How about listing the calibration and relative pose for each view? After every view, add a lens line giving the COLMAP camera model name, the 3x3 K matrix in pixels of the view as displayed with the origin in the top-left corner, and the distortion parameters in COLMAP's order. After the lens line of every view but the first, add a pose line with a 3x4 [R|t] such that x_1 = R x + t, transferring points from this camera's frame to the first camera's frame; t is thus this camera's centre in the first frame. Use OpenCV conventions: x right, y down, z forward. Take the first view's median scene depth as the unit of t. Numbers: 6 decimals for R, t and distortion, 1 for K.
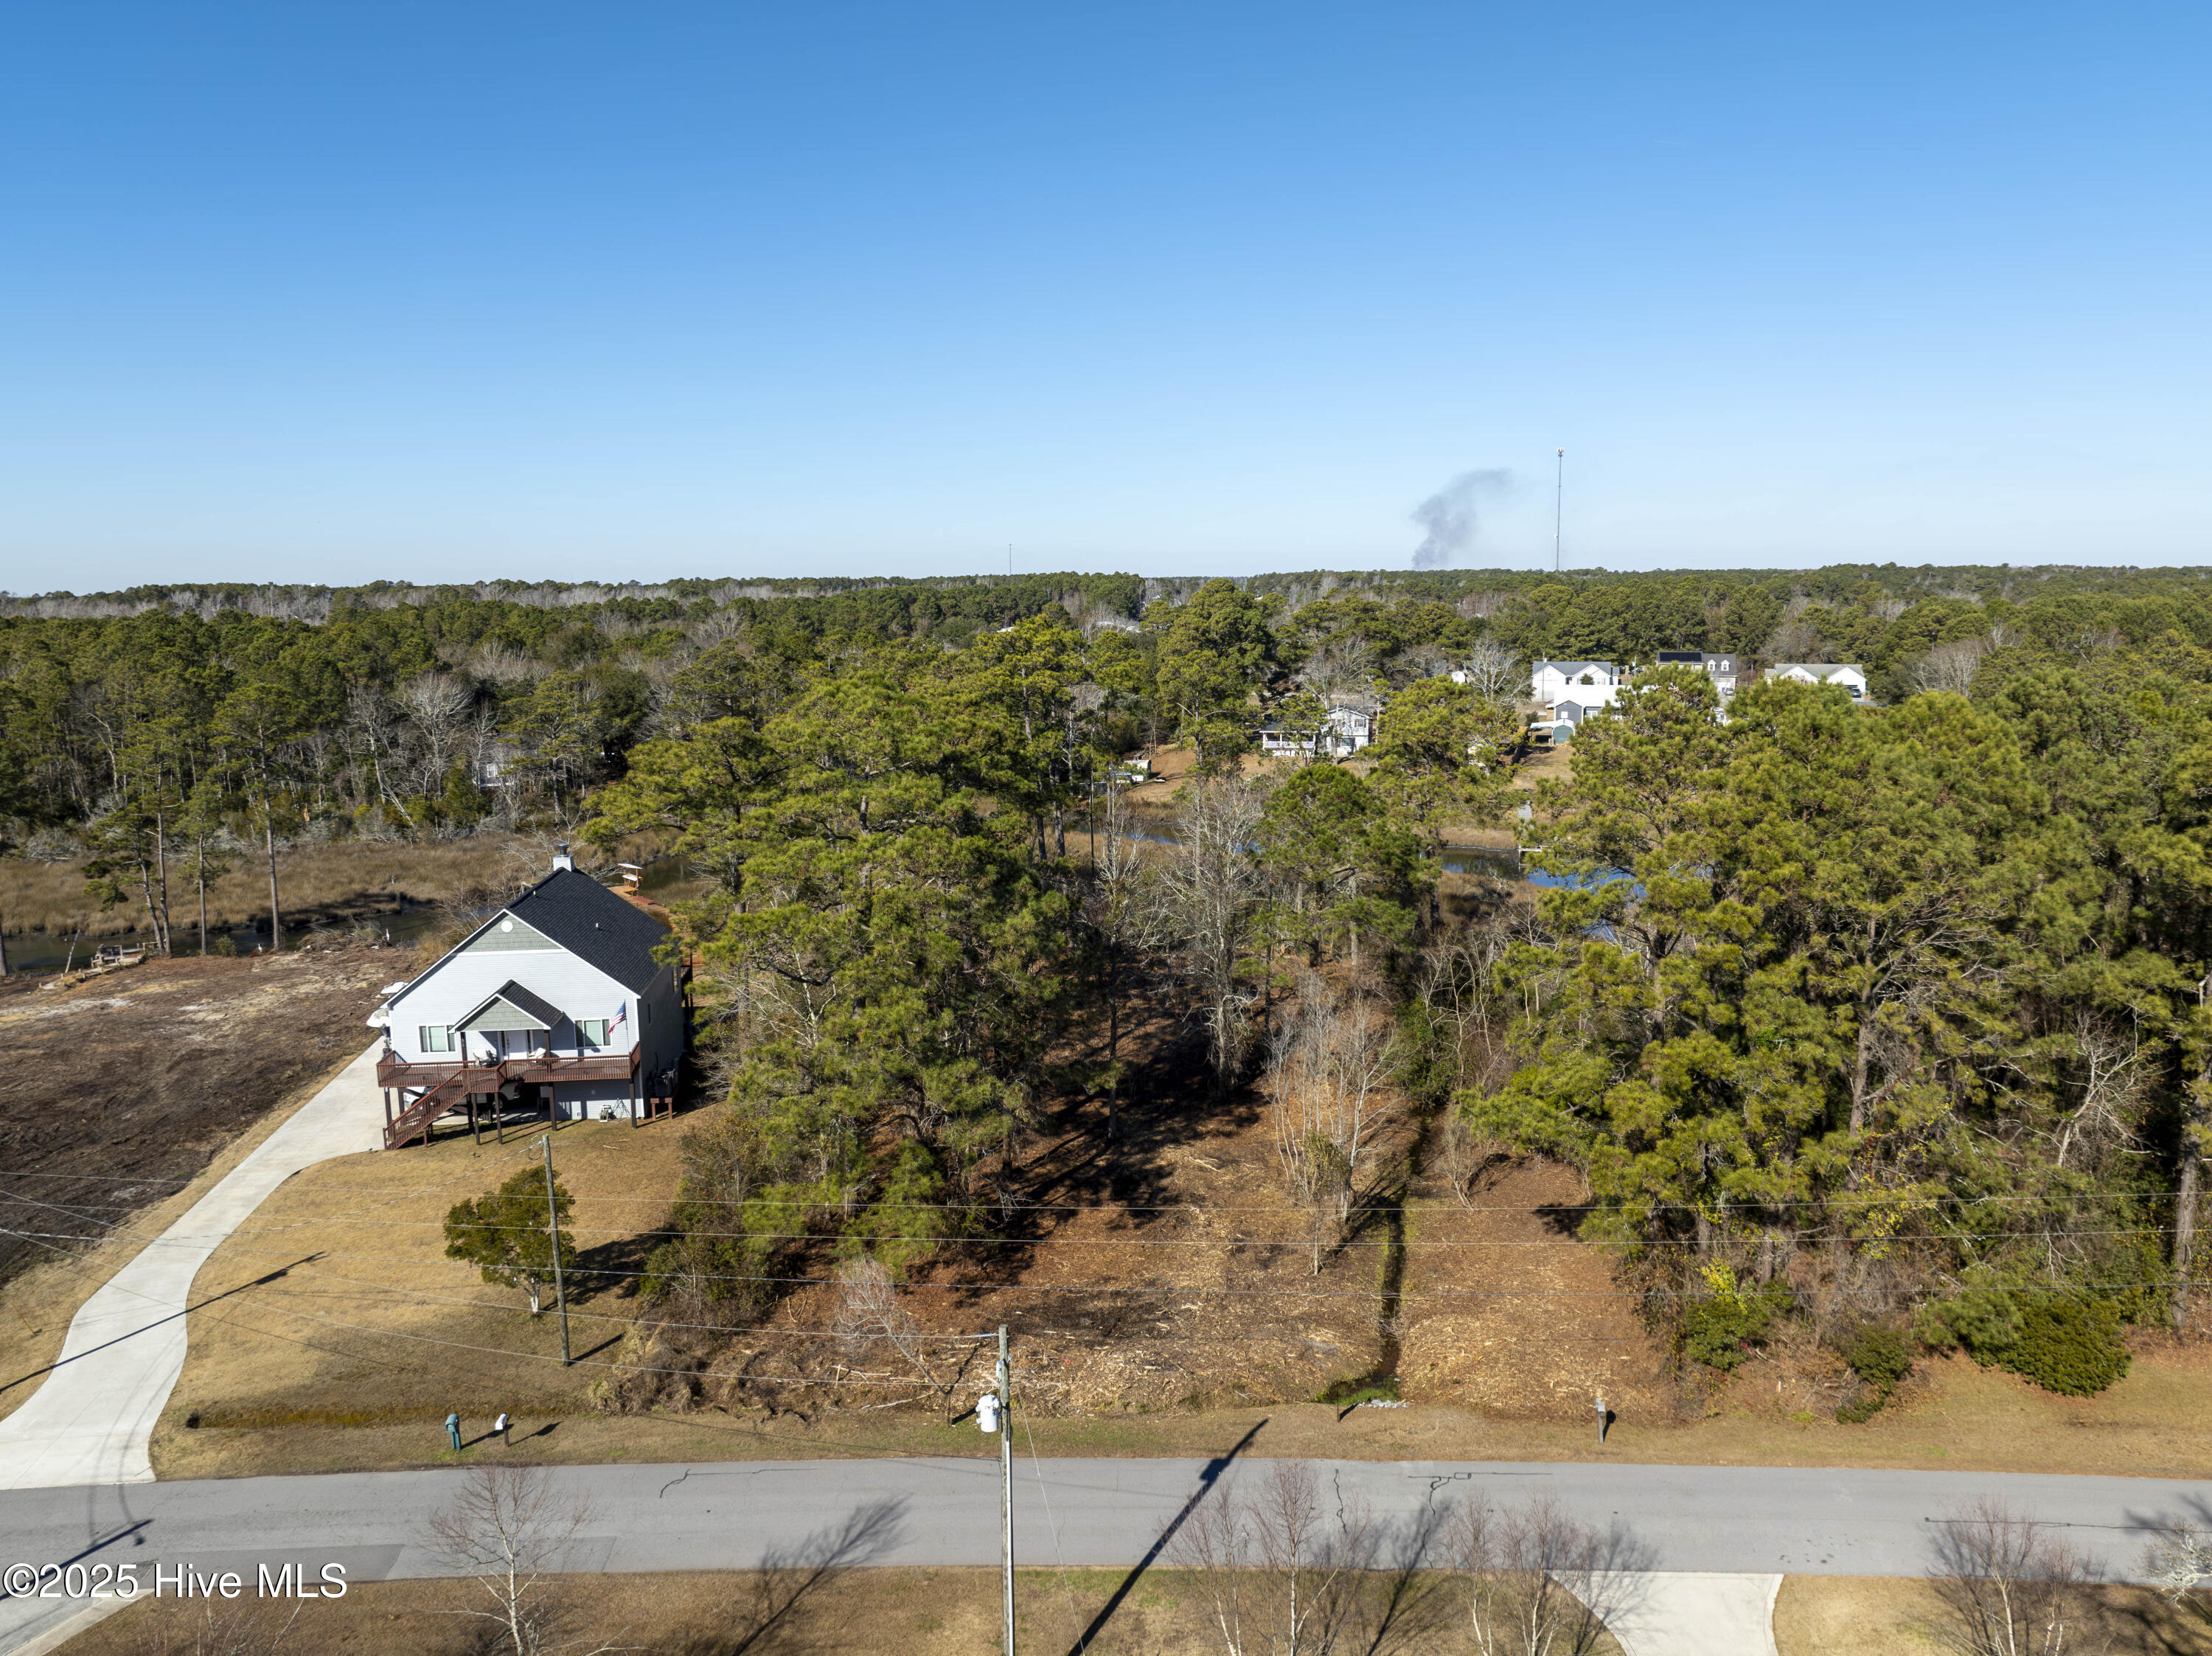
lens RADIAL K [[1557.9, 0, 1106.9], [0, 1557.9, 833.0], [0, 0, 1]] dist [-0.042935, 0.008344]
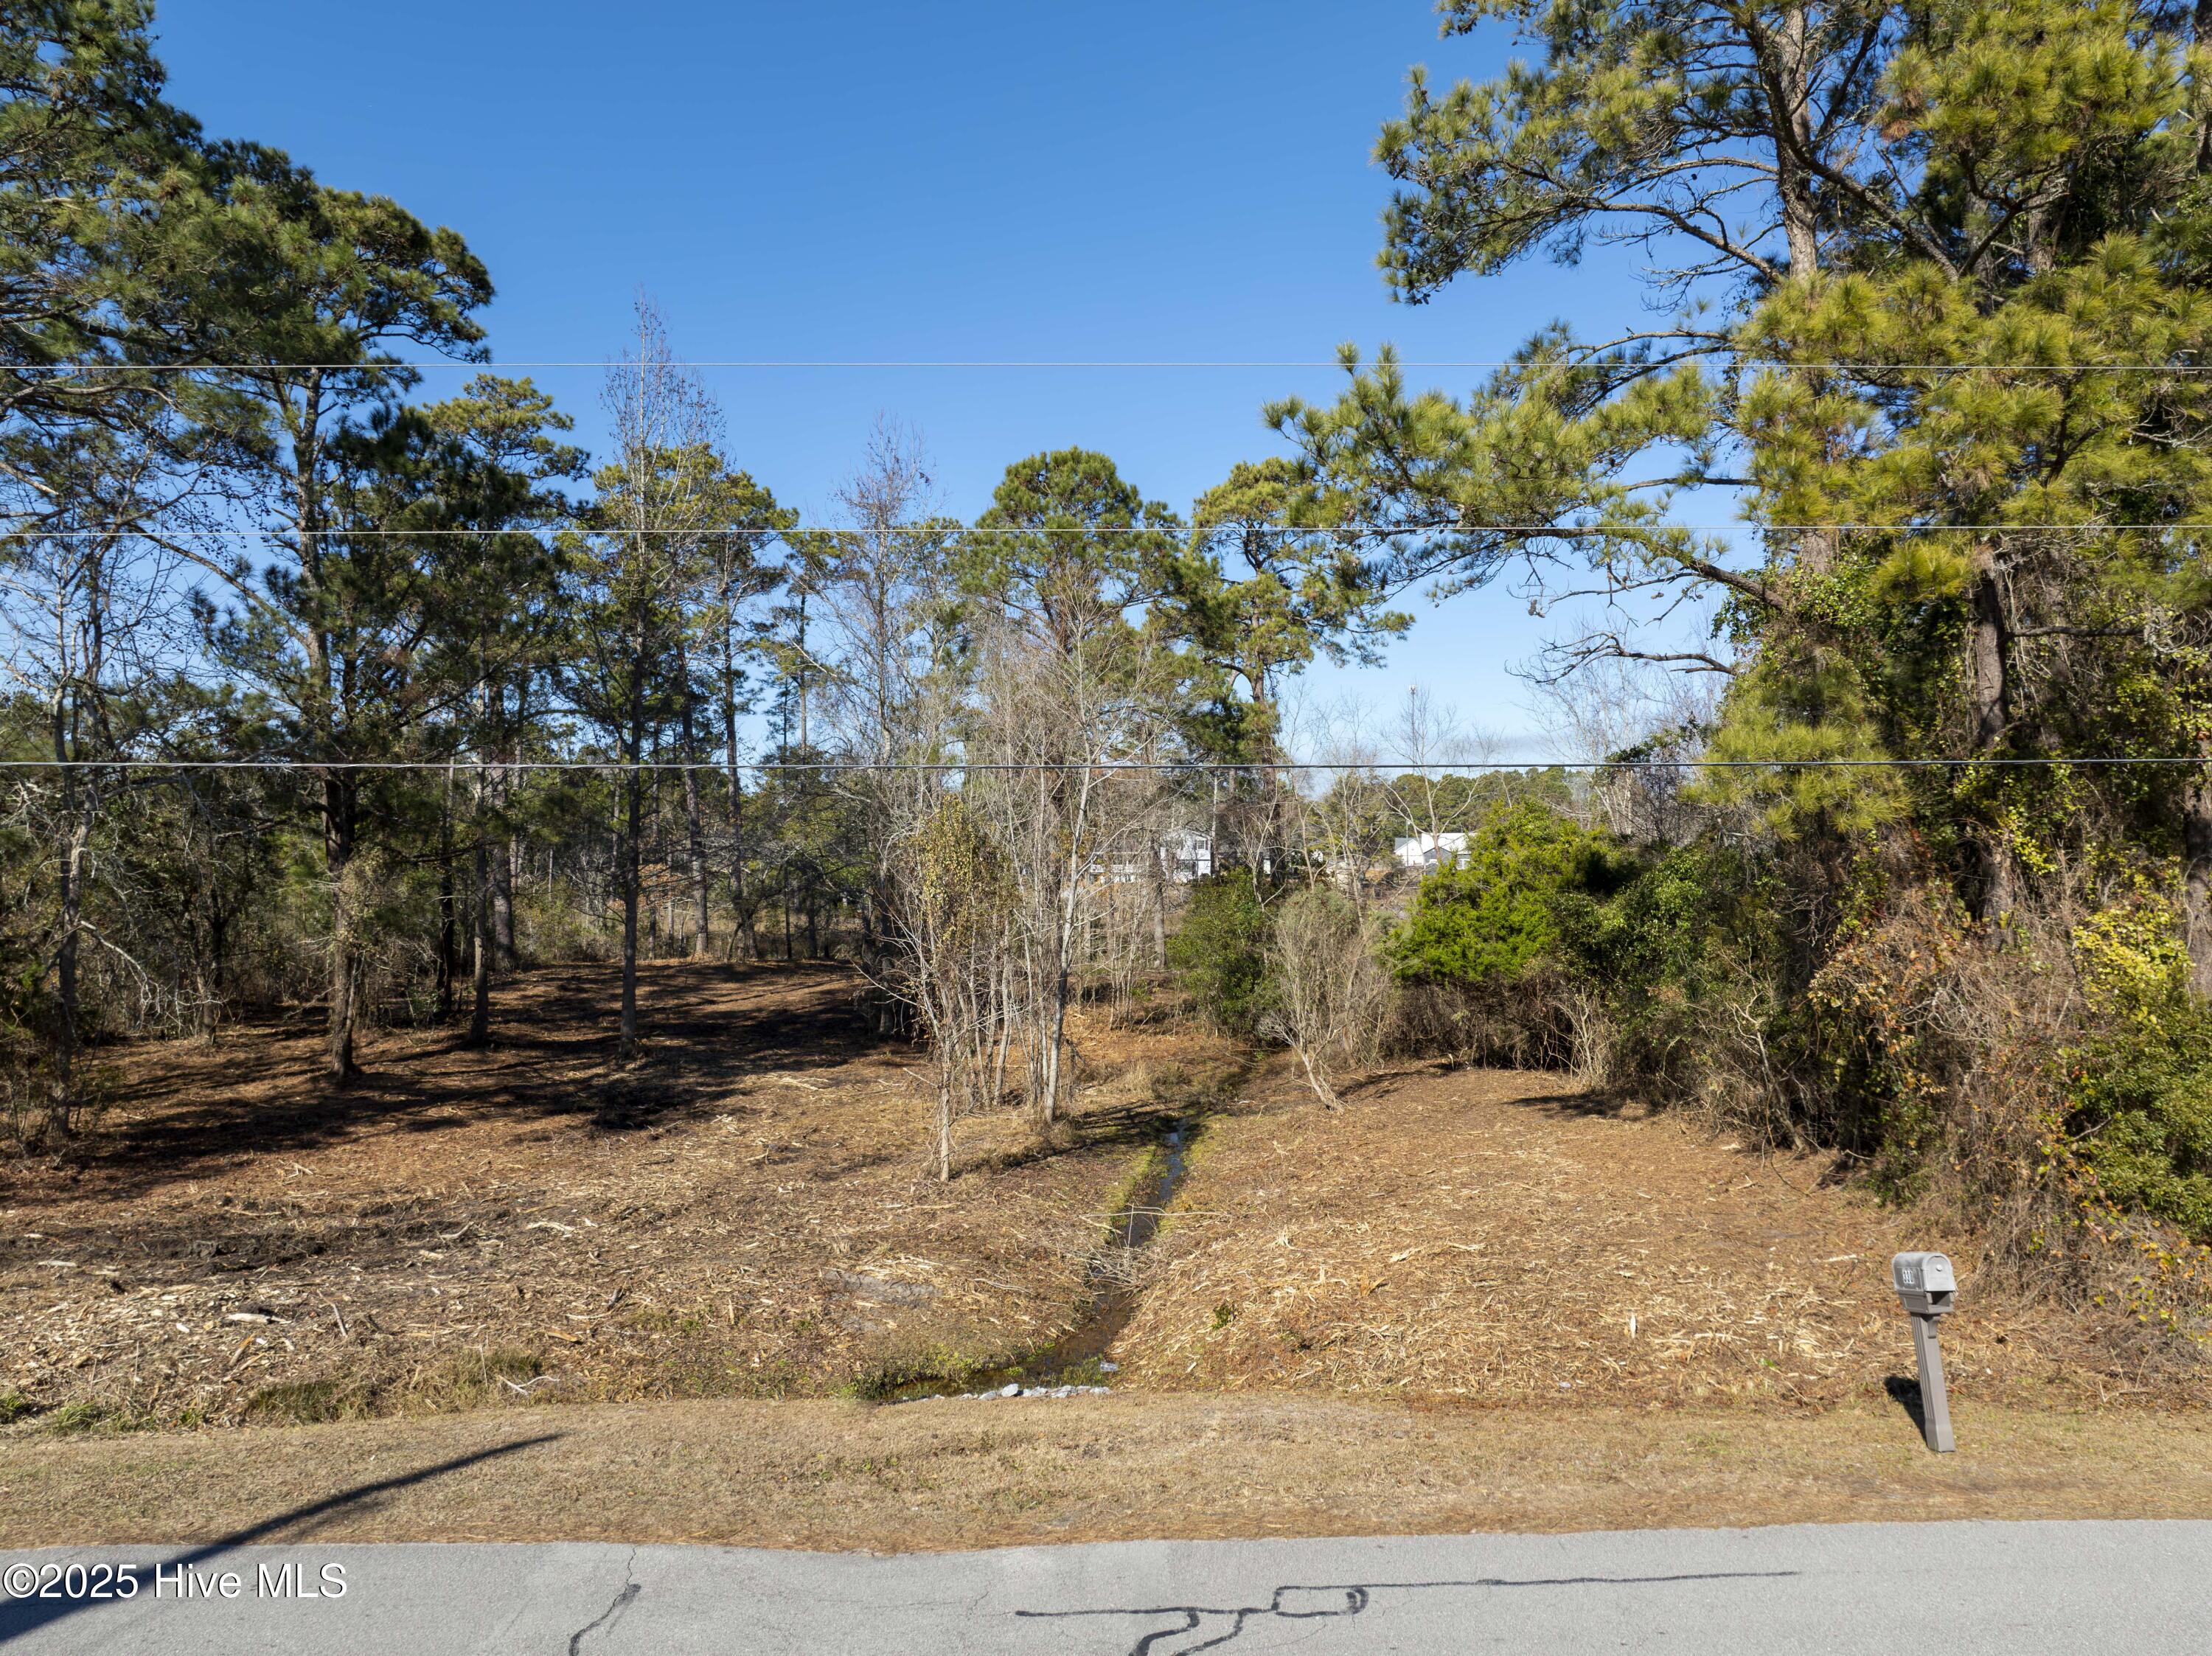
lens RADIAL K [[1557.9, 0, 1110.5], [0, 1557.9, 817.0], [0, 0, 1]] dist [-0.042935, 0.008344]
pose [[0.996049, 0.018199, 0.086918, 0.142312], [-0.001947, 0.983015, -0.183515, 0.270430], [-0.088781, 0.182621, 0.979167, 0.609236]]
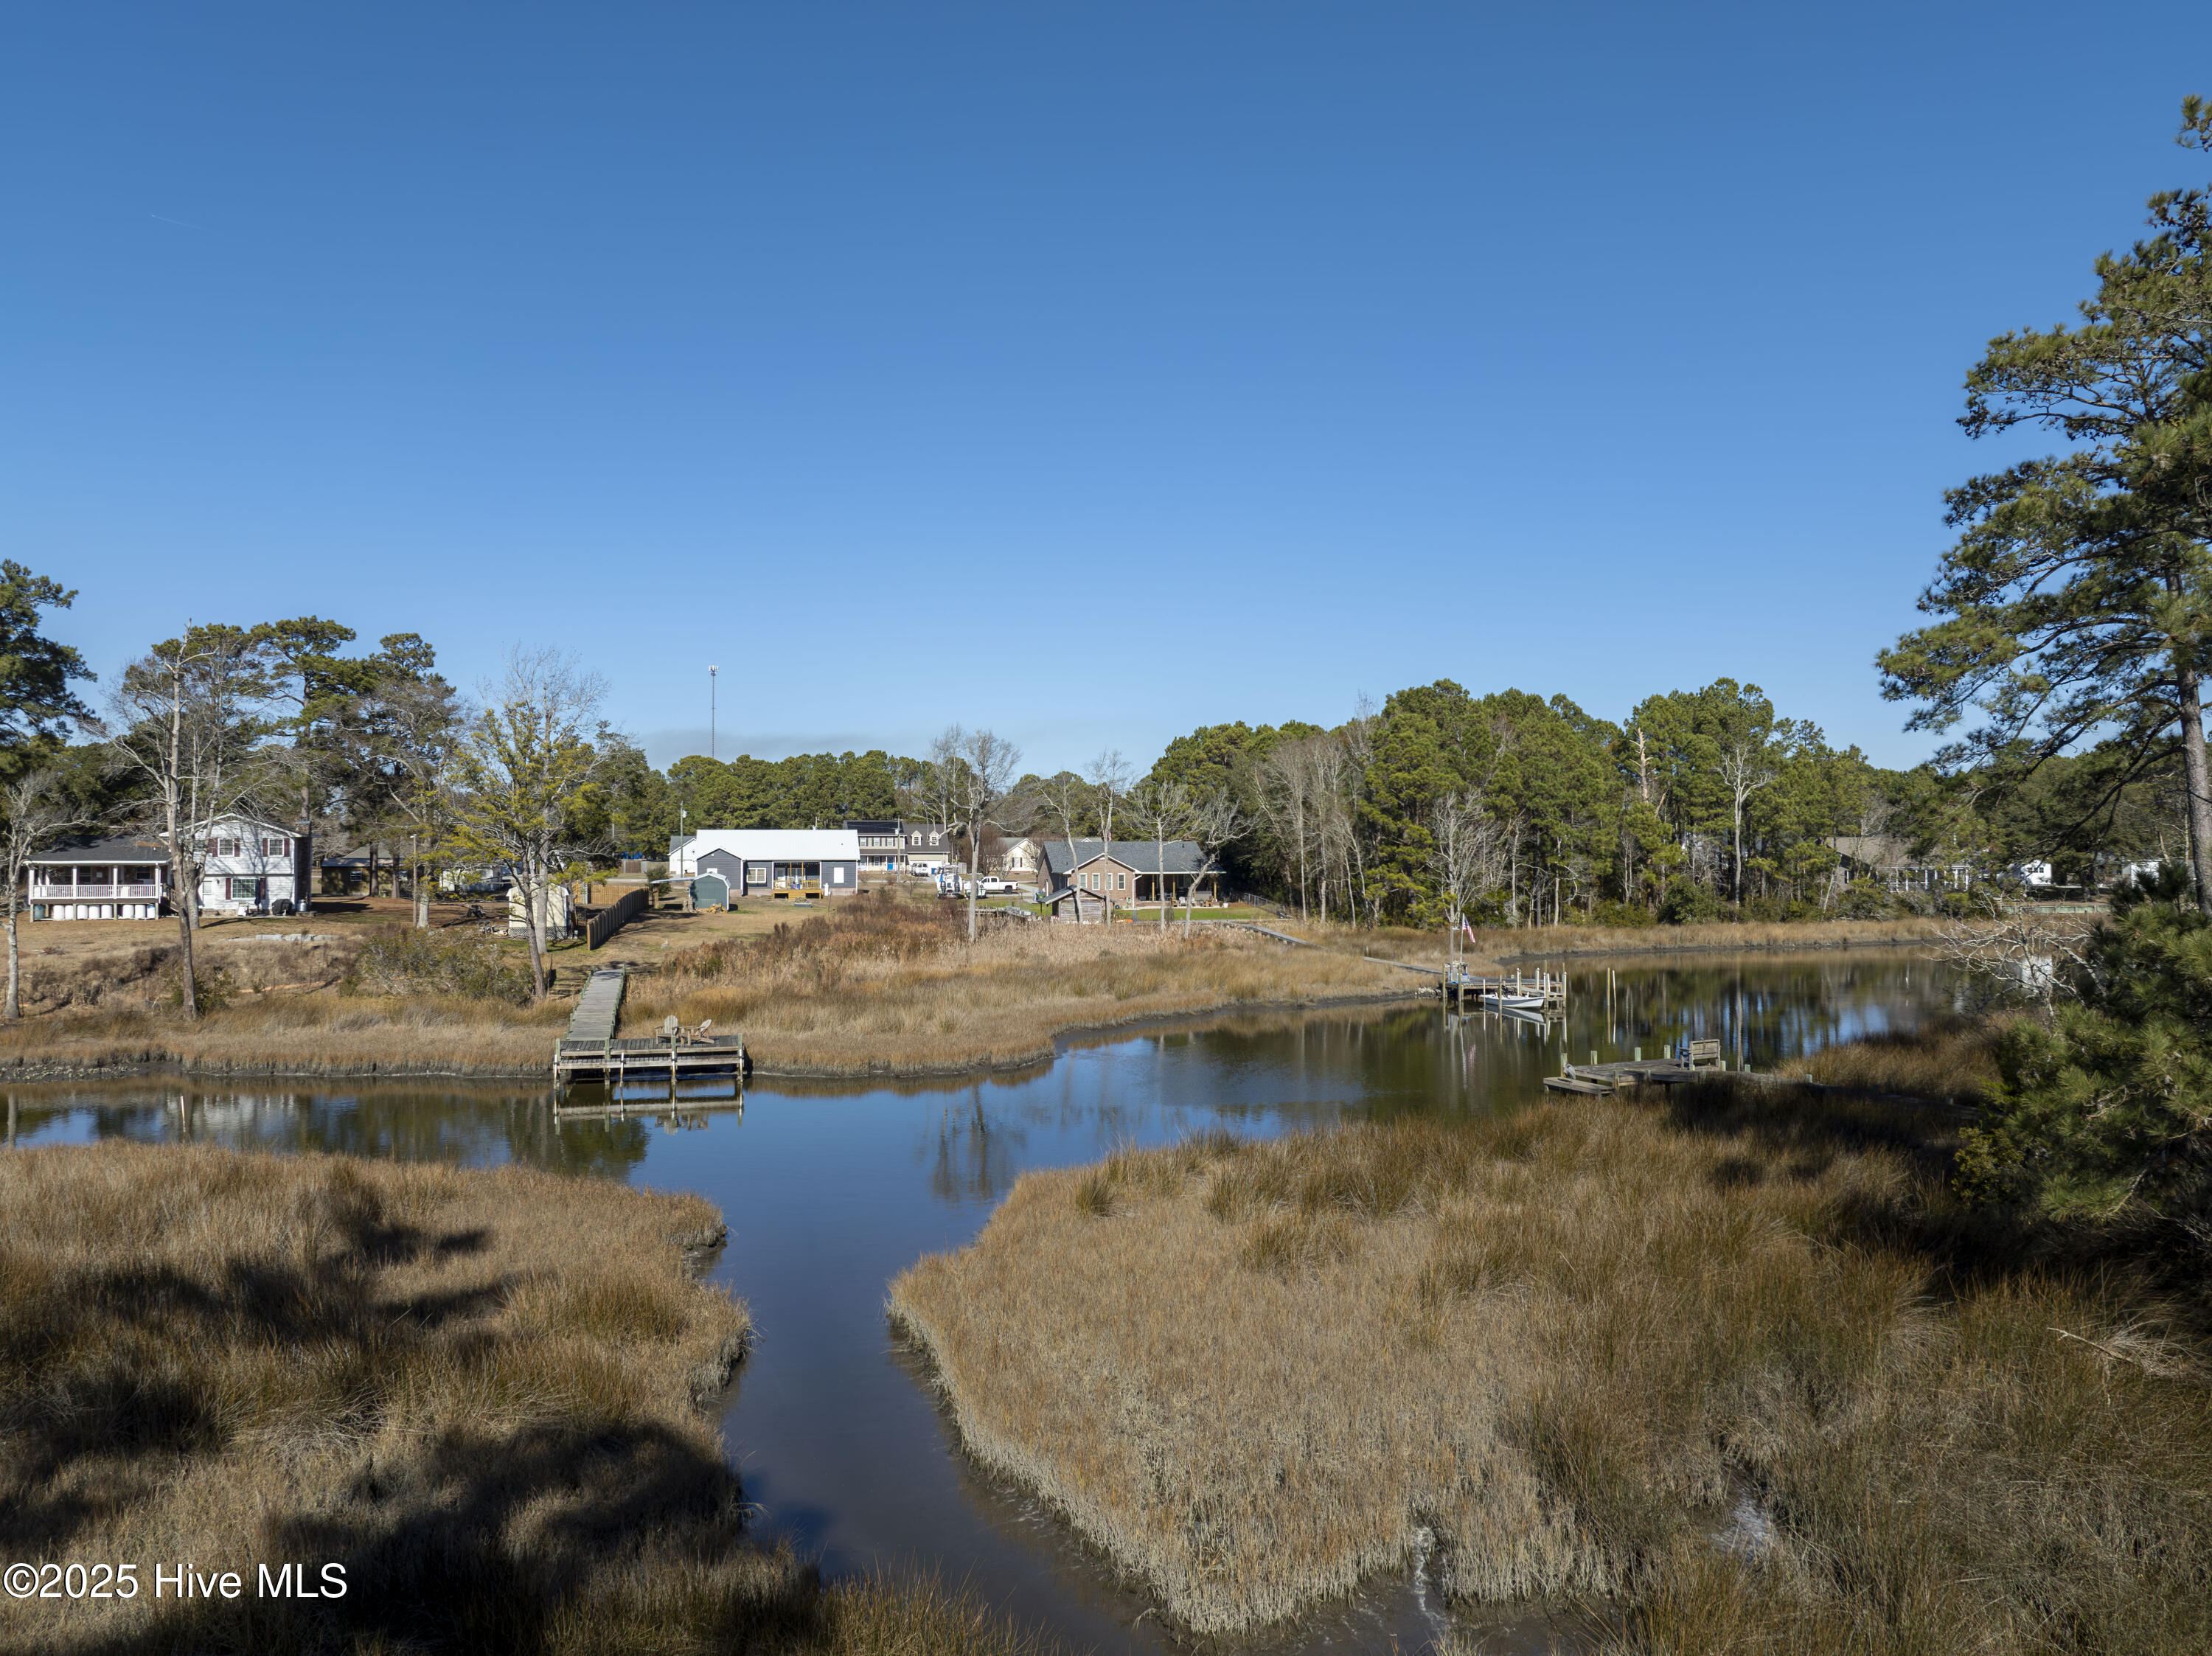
lens RADIAL K [[1557.9, 0, 1113.2], [0, 1557.9, 822.1], [0, 0, 1]] dist [-0.042935, 0.008344]
pose [[0.863501, 0.024232, 0.503765, 0.551594], [0.068313, 0.984021, -0.164429, 0.057809], [-0.499700, 0.176398, 0.848047, 1.803745]]
